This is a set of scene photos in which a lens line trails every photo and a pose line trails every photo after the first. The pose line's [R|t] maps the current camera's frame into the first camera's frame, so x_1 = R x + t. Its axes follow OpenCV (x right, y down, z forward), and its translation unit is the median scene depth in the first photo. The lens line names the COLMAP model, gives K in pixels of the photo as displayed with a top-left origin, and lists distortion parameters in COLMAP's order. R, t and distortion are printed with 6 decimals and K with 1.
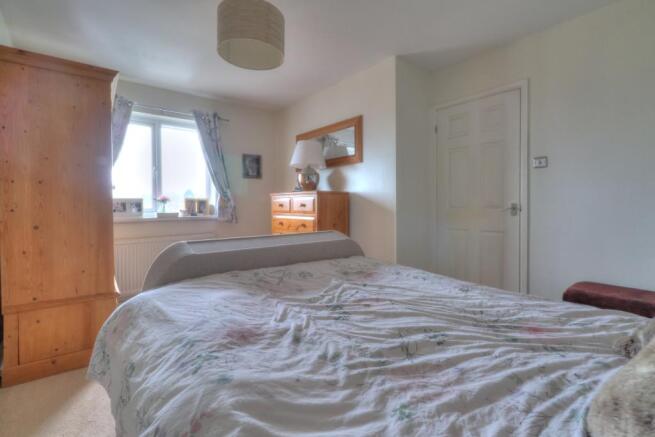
lens RADIAL K [[305.2, 0, 330.7], [0, 305.2, 209.6], [0, 0, 1]] dist [-0.000605, 0.000067]
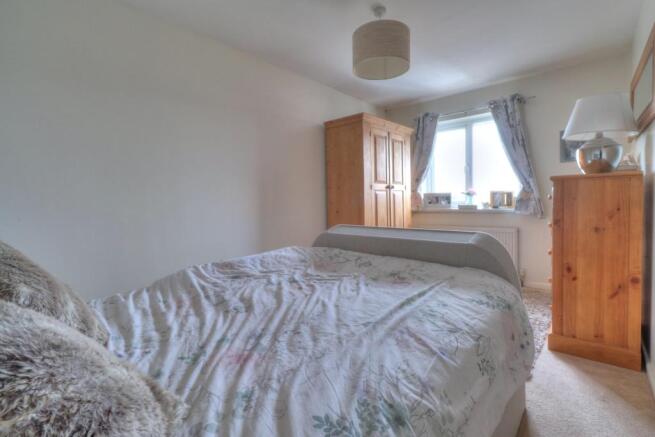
lens RADIAL K [[305.2, 0, 330.7], [0, 305.2, 209.6], [0, 0, 1]] dist [-0.000605, 0.000067]
pose [[0.137949, 0.031027, -0.989953, 0.468273], [0.001886, 0.999499, 0.031589, -0.008279], [0.990438, -0.006224, 0.137821, 0.352017]]
